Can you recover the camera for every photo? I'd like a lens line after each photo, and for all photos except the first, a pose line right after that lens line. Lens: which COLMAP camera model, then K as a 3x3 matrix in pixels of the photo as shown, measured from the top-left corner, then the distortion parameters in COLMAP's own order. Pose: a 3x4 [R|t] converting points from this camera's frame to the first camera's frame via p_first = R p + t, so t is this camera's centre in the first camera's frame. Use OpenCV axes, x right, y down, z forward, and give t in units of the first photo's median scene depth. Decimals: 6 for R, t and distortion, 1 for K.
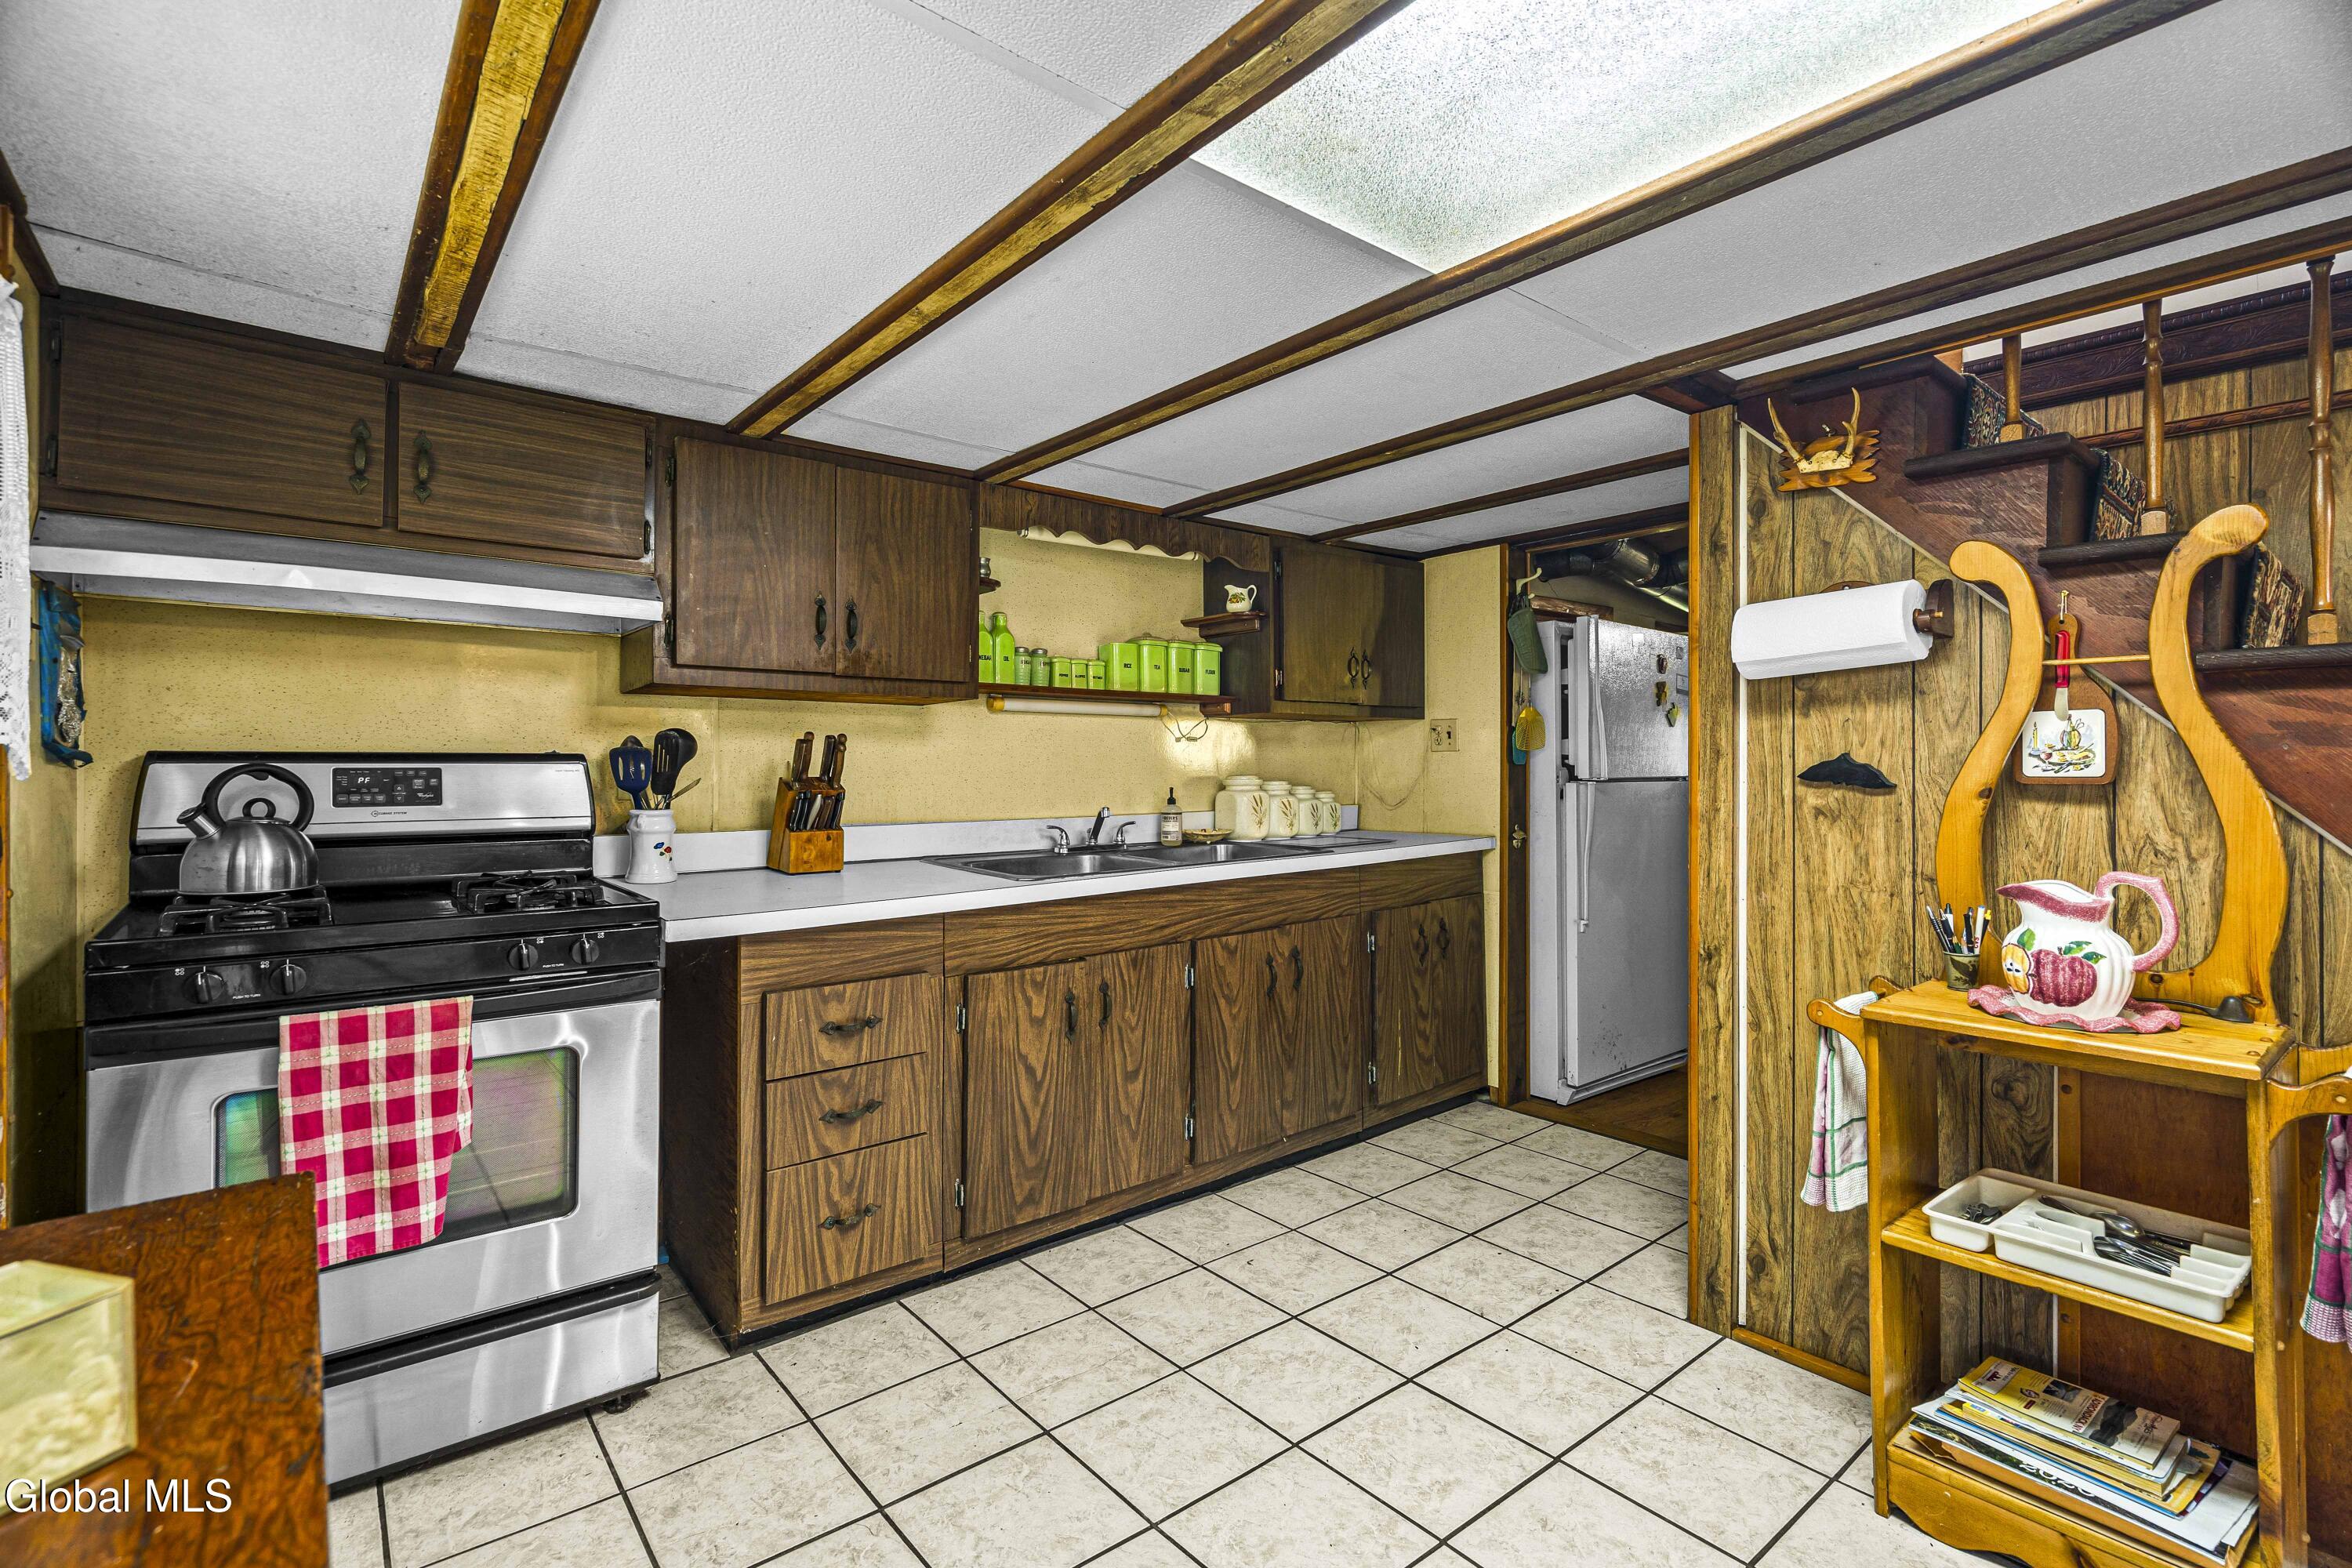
lens RADIAL K [[1073.6, 0, 1174.5], [0, 1073.6, 766.8], [0, 0, 1]] dist [-0.005669, 0.001102]
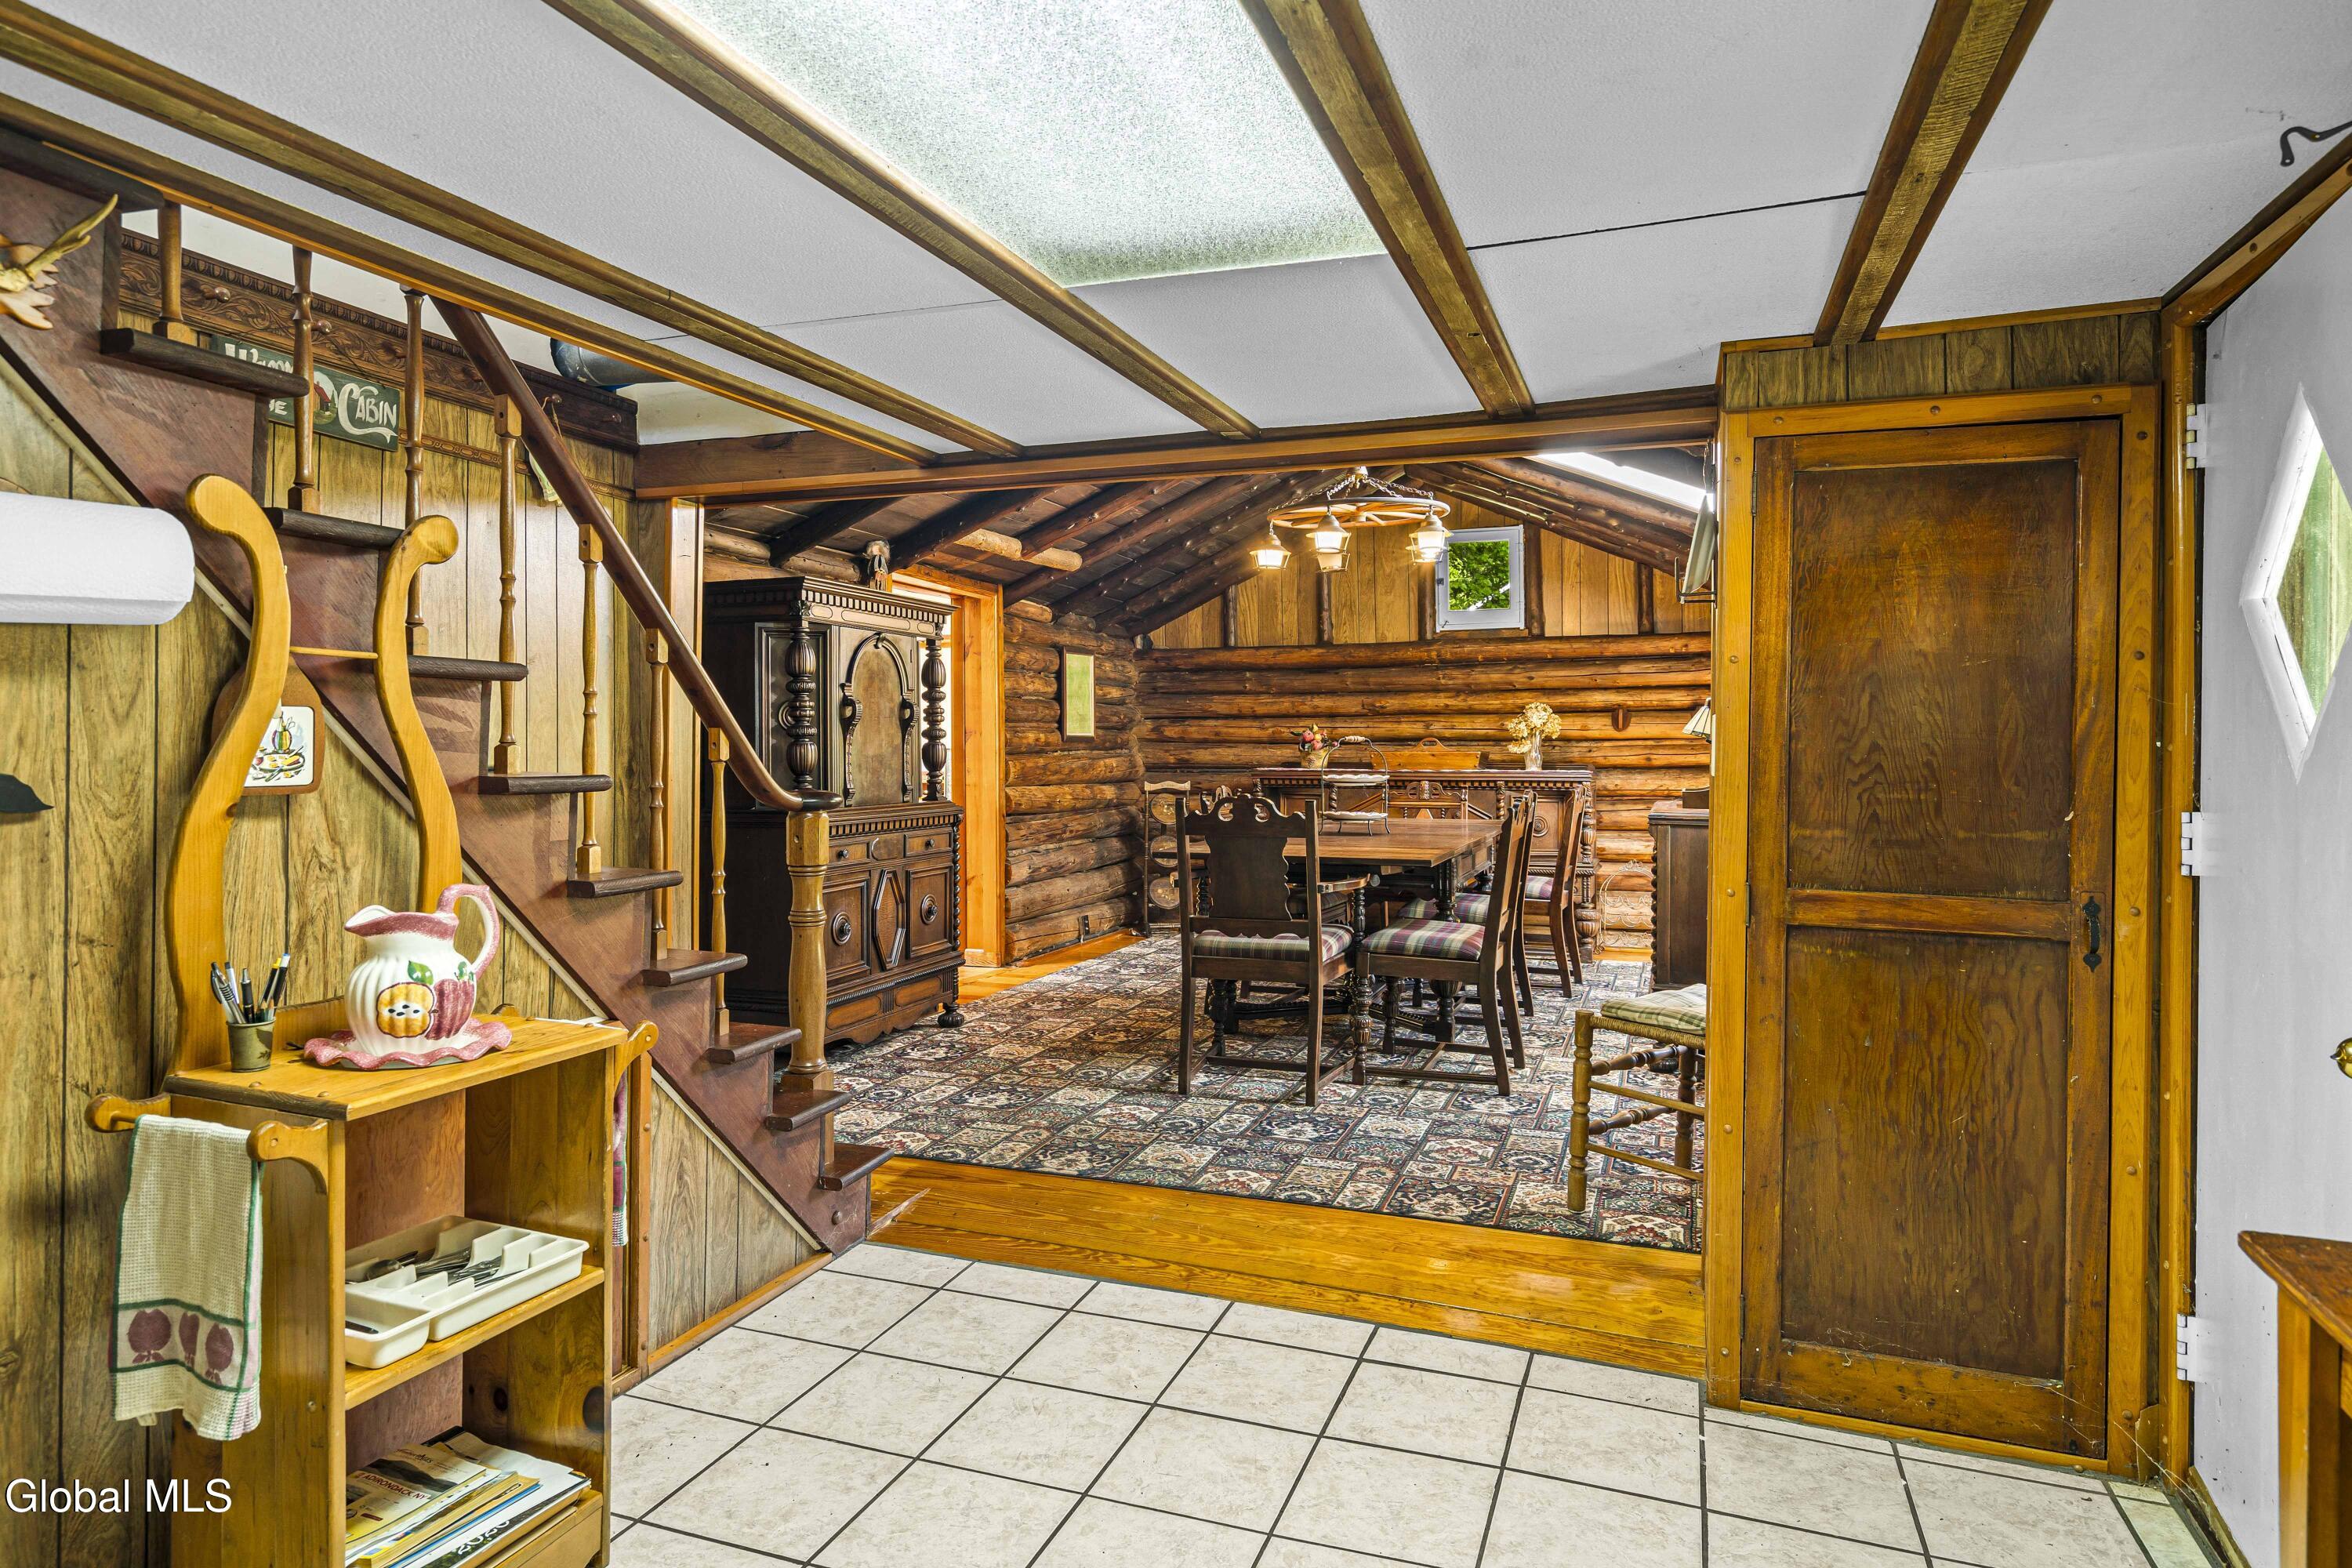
lens RADIAL K [[1341.1, 0, 1163.8], [0, 1341.1, 743.2], [0, 0, 1]] dist [-0.002977, -0.000342]
pose [[-0.503653, -0.007952, 0.863870, -0.321600], [-0.010284, 0.999942, 0.003209, -0.026543], [-0.863845, -0.007268, -0.503705, 0.715833]]
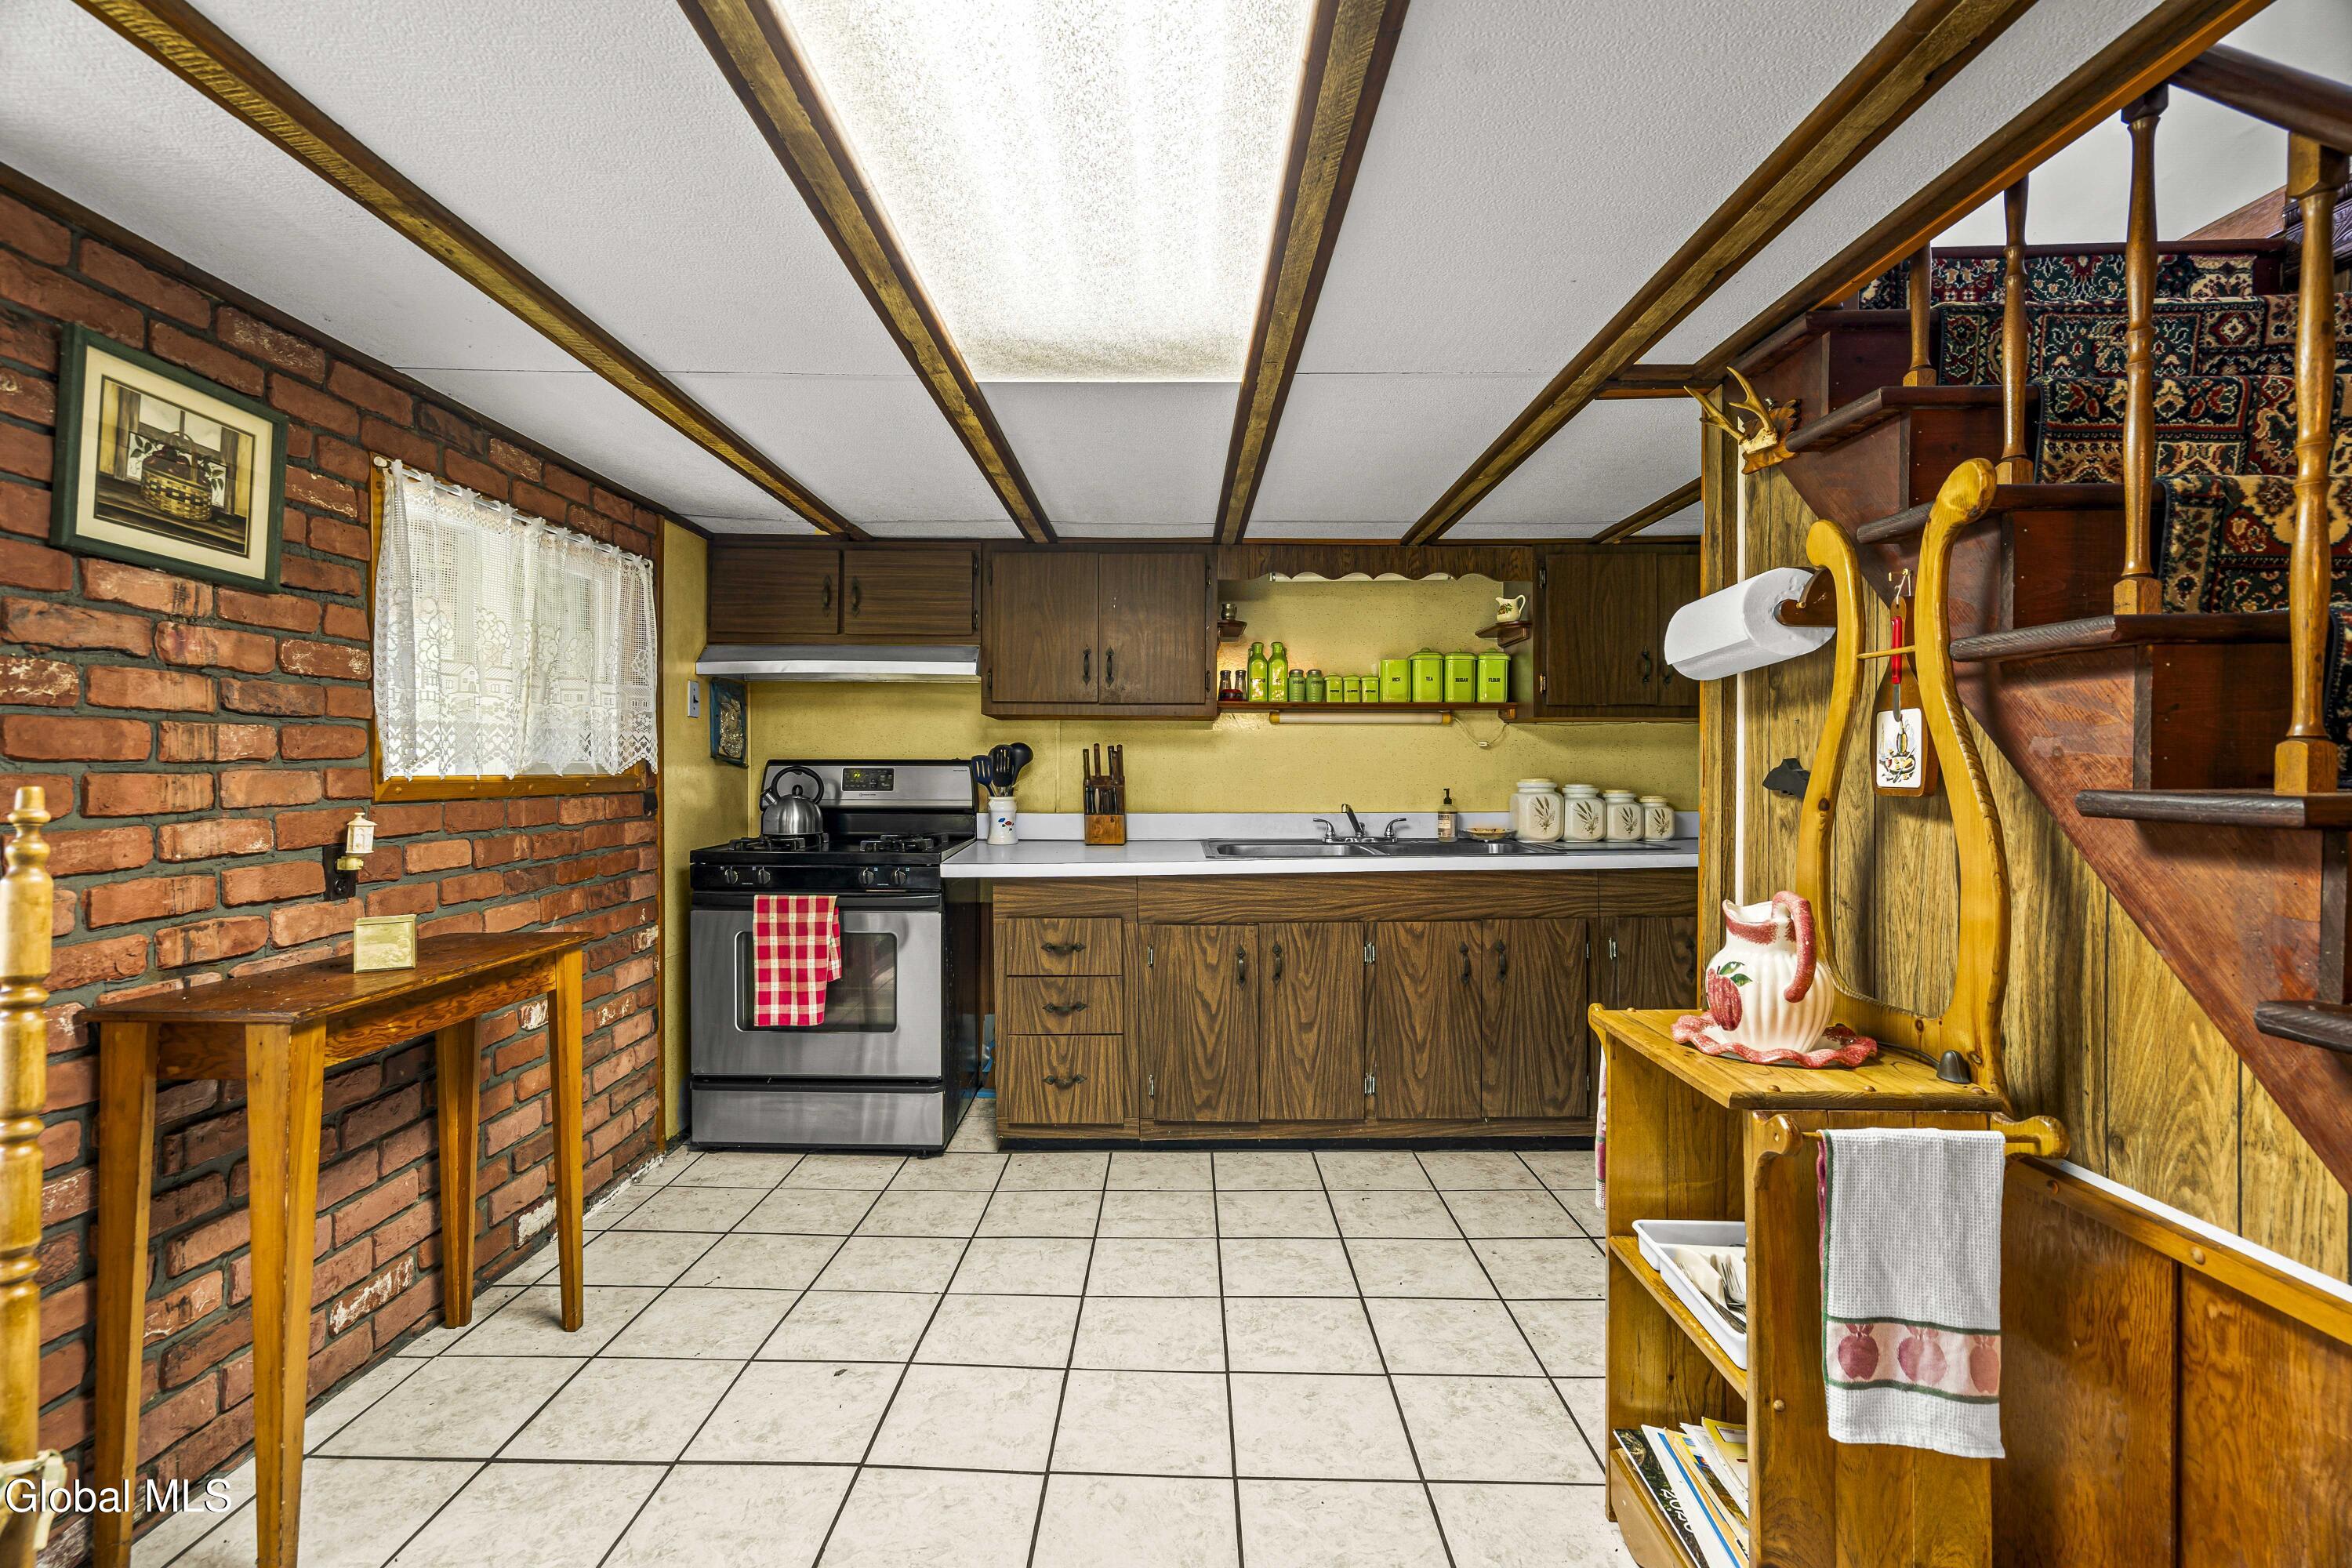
lens RADIAL K [[1073.6, 0, 1169.2], [0, 1073.6, 775.8], [0, 0, 1]] dist [-0.005669, 0.001102]
pose [[0.771964, 0.008243, -0.635613, 0.714681], [-0.002785, 0.999950, 0.009584, -0.005129], [0.635660, -0.005628, 0.771949, -0.026944]]
